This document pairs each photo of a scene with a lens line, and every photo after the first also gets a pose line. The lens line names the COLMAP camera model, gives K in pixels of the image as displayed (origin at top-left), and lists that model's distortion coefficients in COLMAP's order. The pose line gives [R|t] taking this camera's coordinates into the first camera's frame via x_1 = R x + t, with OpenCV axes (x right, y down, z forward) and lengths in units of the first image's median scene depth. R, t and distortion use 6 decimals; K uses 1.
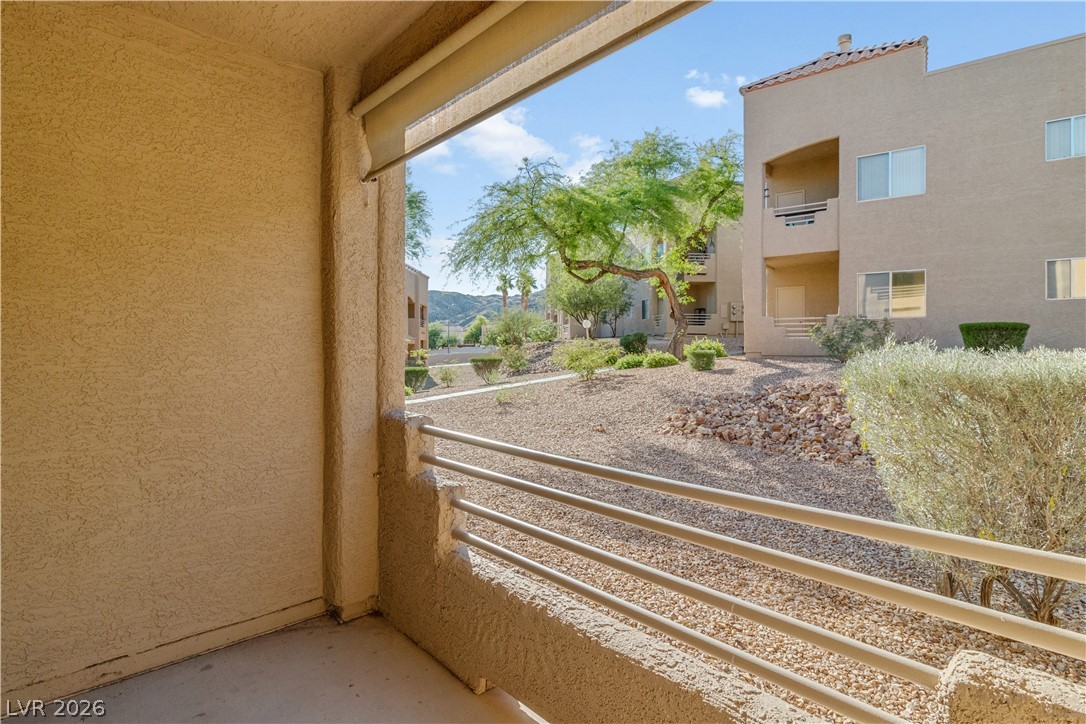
lens RADIAL K [[542.7, 0, 545.1], [0, 542.7, 351.9], [0, 0, 1]] dist [-0.000930, -0.001019]
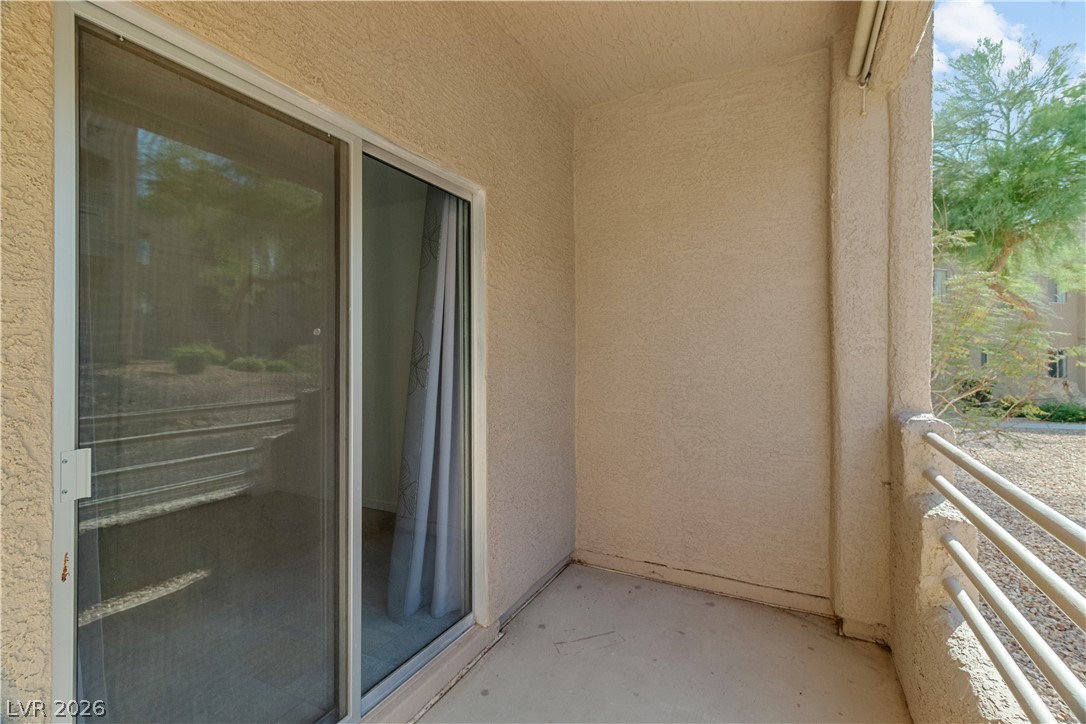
lens RADIAL K [[498.8, 0, 544.8], [0, 498.8, 354.6], [0, 0, 1]] dist [-0.000310, -0.000290]
pose [[0.348202, 0.004481, -0.937409, 0.072272], [-0.007972, 0.999967, 0.001819, 0.007977], [0.937386, 0.006840, 0.348226, 0.069090]]
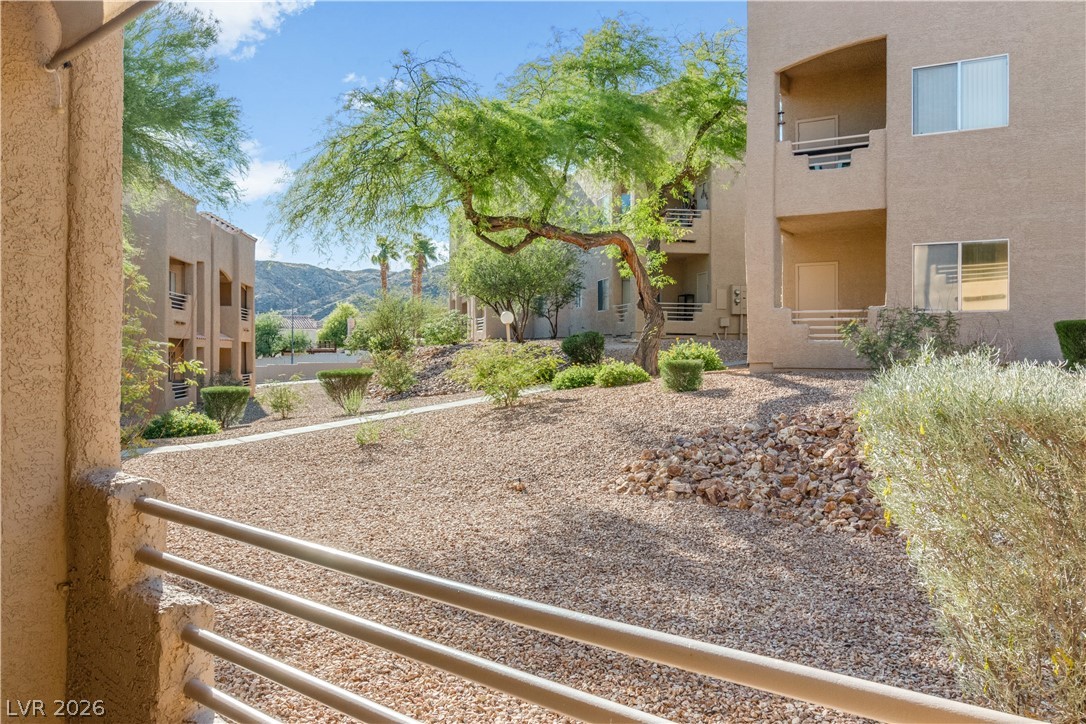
lens RADIAL K [[855.3, 0, 544.0], [0, 855.3, 356.8], [0, 0, 1]] dist [0.000708, -0.000342]
pose [[0.994346, 0.001519, 0.106182, 0.028142], [-0.001025, 0.999988, -0.004711, -0.002521], [-0.106188, 0.004576, 0.994336, 0.018259]]
